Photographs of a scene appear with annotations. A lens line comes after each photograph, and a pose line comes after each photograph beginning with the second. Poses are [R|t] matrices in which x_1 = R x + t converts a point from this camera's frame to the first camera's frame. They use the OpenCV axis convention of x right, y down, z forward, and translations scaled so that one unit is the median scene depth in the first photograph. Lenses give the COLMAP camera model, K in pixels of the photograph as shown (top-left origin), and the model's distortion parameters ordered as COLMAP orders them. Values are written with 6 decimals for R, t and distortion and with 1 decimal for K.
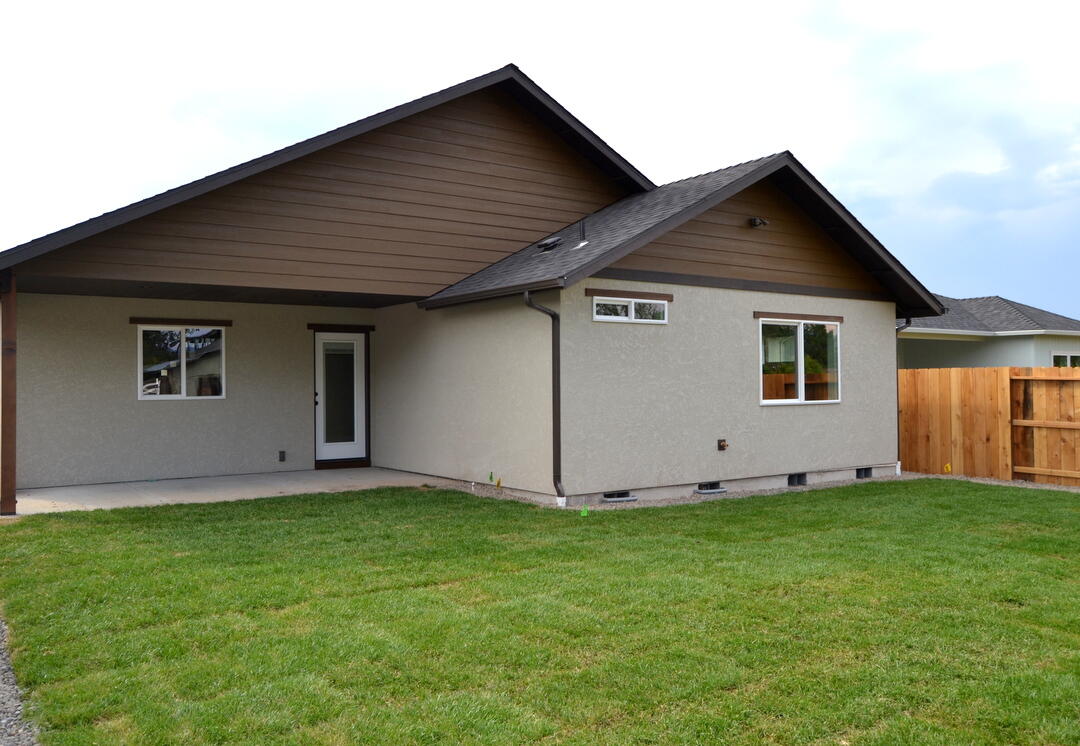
lens RADIAL K [[874.3, 0, 538.9], [0, 874.3, 369.3], [0, 0, 1]] dist [-0.015969, -0.006263]
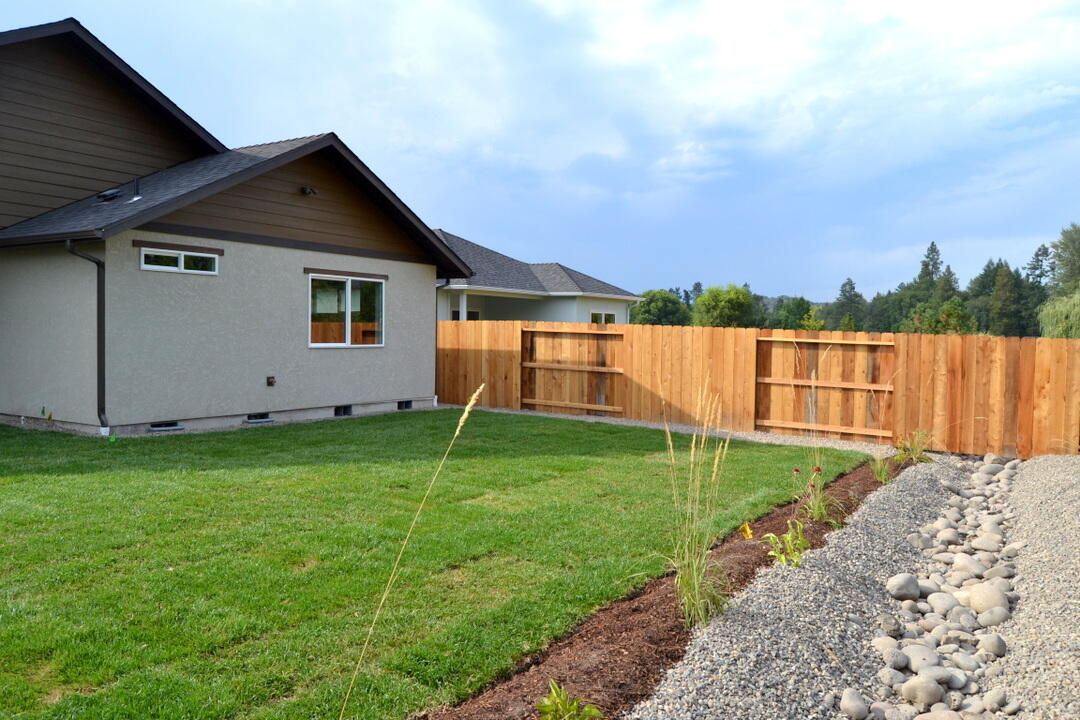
lens RADIAL K [[829.3, 0, 541.2], [0, 829.3, 366.3], [0, 0, 1]] dist [-0.016621, 0.001547]
pose [[0.922781, 0.005176, 0.385291, 0.112449], [-0.028020, 0.998164, 0.053698, -0.002690], [-0.384306, -0.060347, 0.921231, -0.150923]]
